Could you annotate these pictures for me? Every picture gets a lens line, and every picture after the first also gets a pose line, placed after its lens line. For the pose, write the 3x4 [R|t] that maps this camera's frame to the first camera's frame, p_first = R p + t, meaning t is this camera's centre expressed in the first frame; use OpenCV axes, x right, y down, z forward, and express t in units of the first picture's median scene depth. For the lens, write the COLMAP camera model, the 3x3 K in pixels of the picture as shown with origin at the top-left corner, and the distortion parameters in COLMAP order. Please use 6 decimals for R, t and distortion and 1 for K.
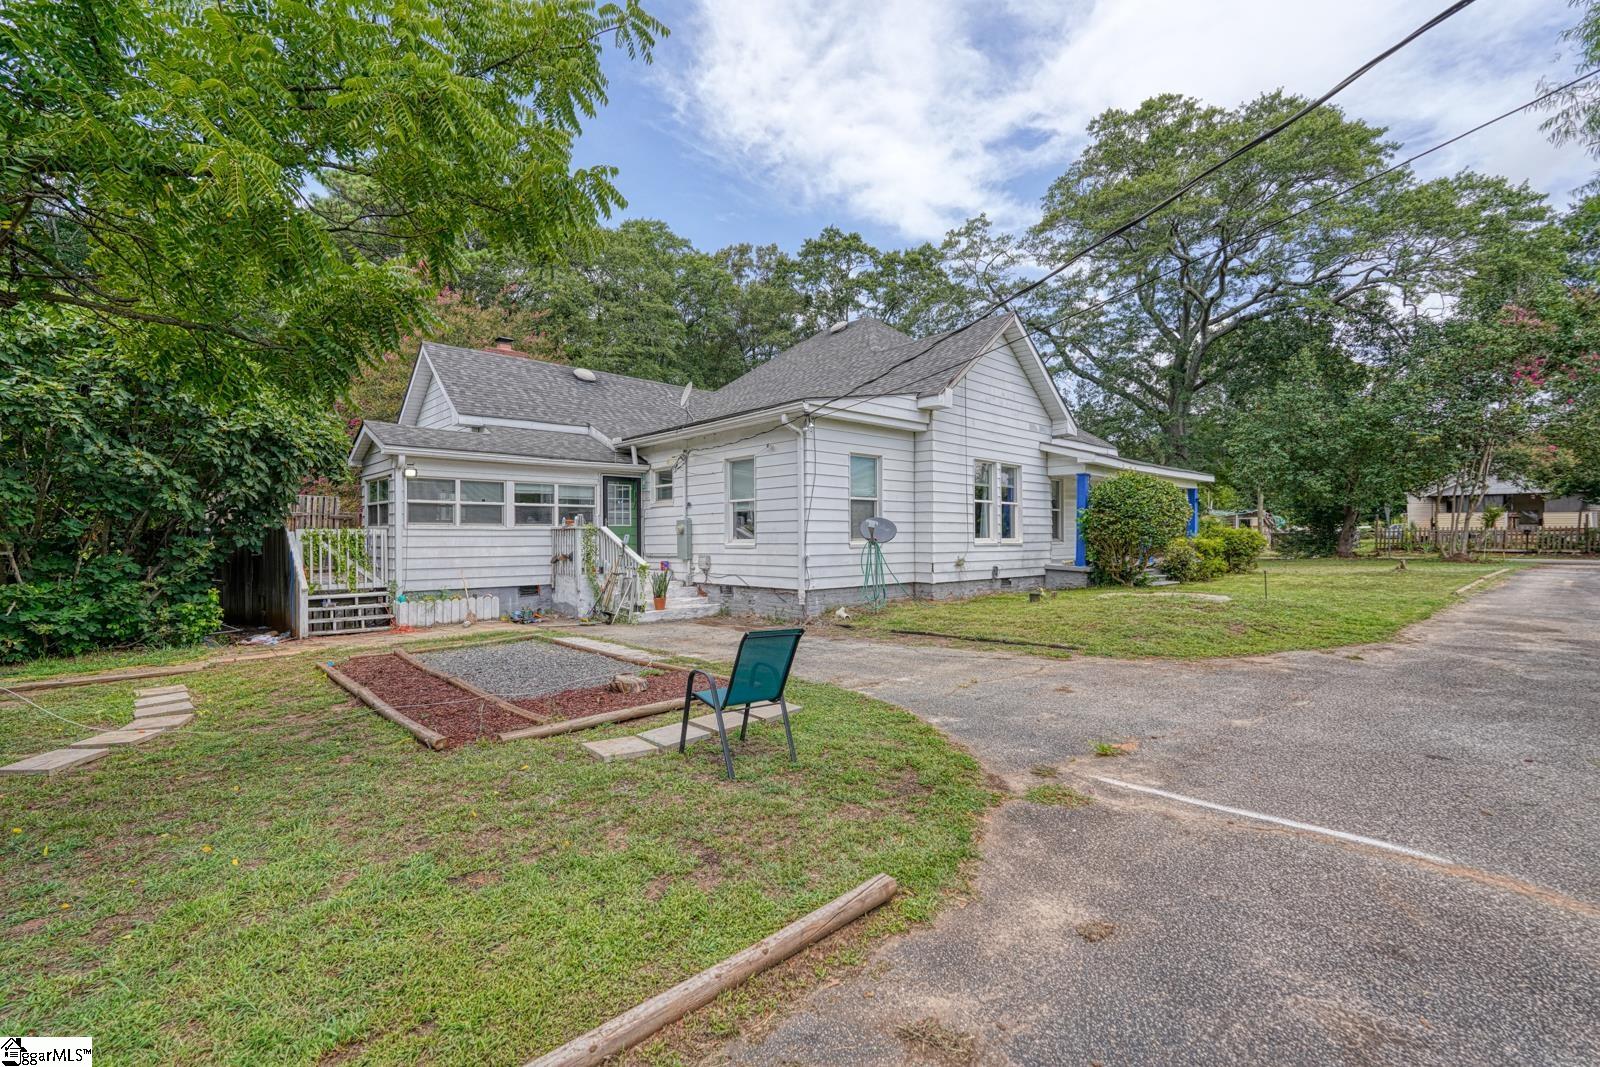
lens RADIAL K [[689.2, 0, 800.0], [0, 689.2, 533.5], [0, 0, 1]] dist [-0.011606, 0.000228]
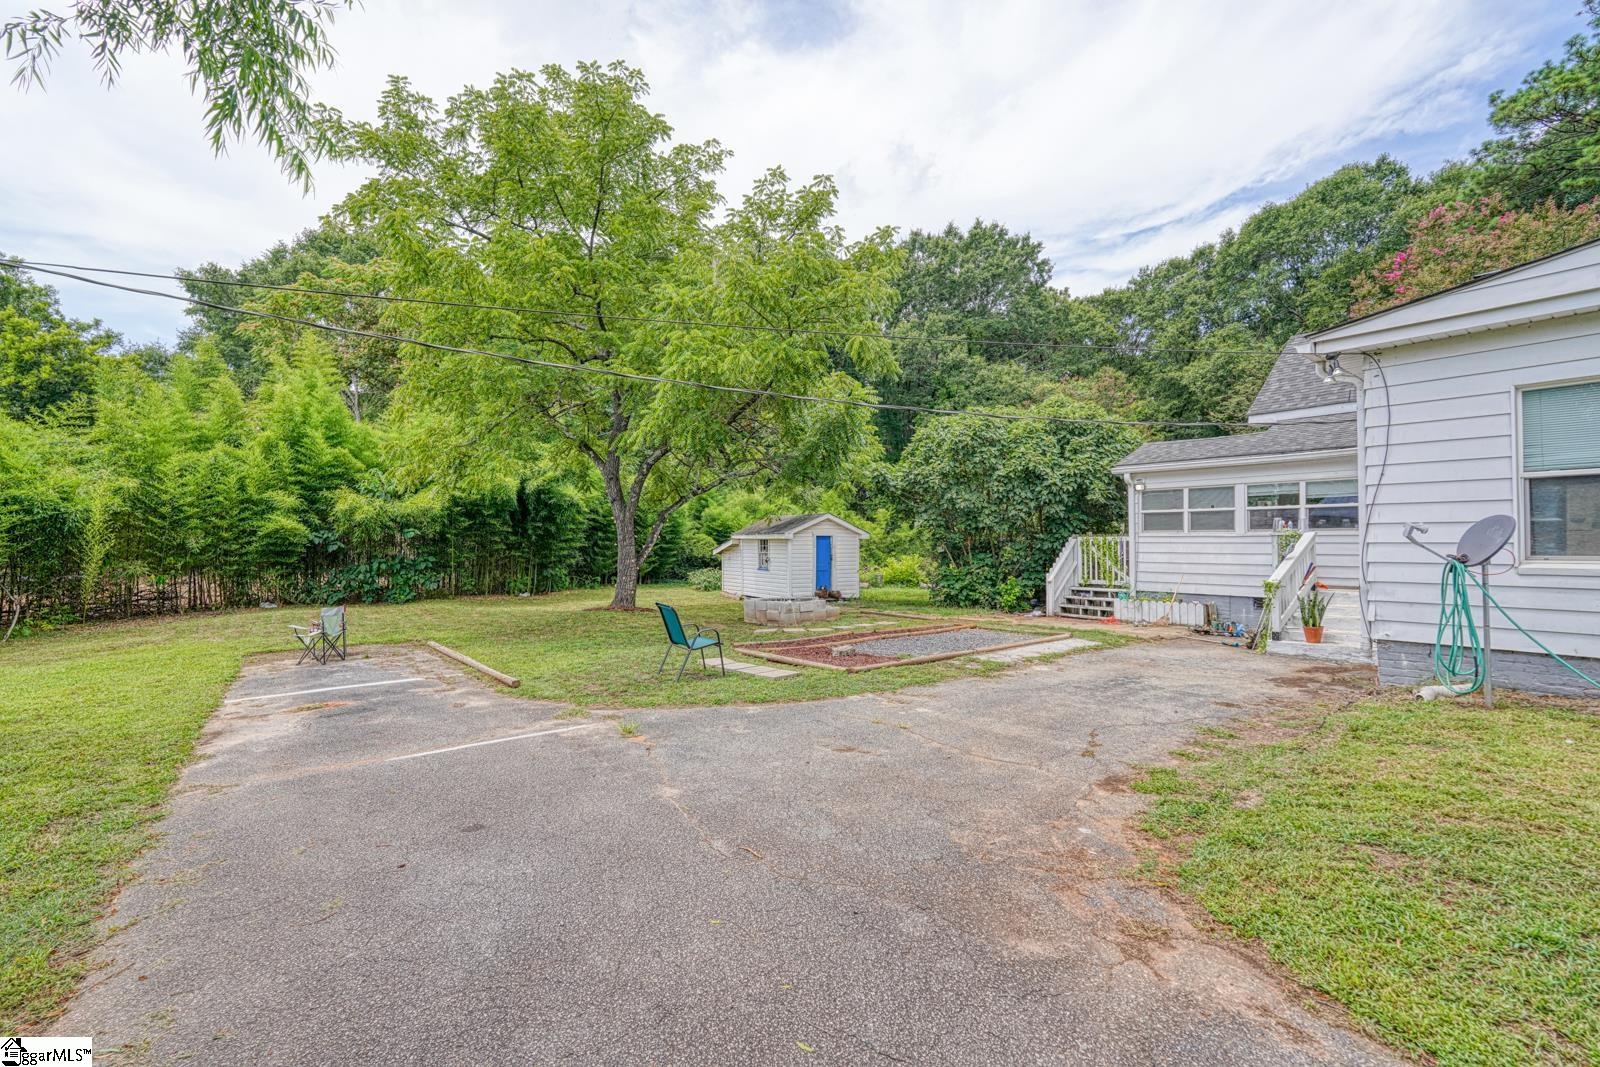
lens RADIAL K [[691.7, 0, 800.0], [0, 691.7, 533.5], [0, 0, 1]] dist [-0.018225, -0.000024]
pose [[-0.063966, -0.003864, -0.997945, 0.615504], [0.013231, 0.999901, -0.004720, -0.013494], [0.997864, -0.013506, -0.063908, 0.508869]]
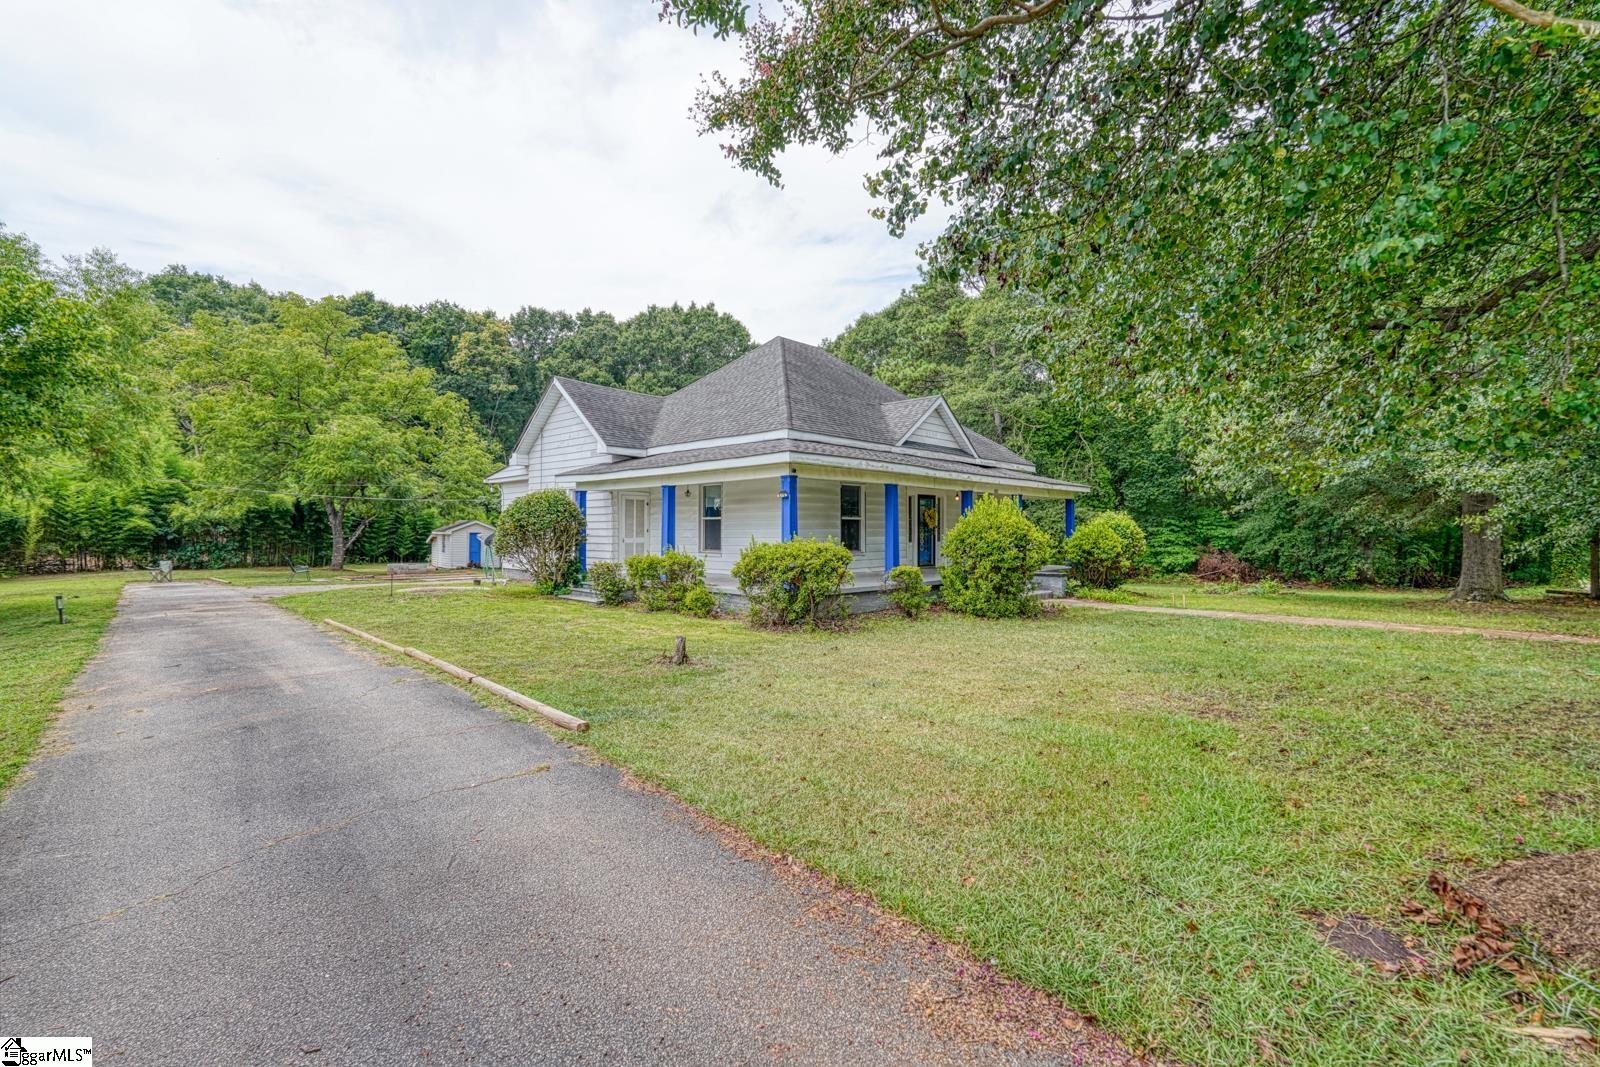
lens RADIAL K [[689.2, 0, 800.0], [0, 689.2, 533.5], [0, 0, 1]] dist [-0.011606, 0.000228]
pose [[0.078944, 0.008507, -0.996843, 0.850348], [0.001767, 0.999961, 0.008674, -0.017064], [0.996877, -0.002446, 0.078926, 0.695222]]
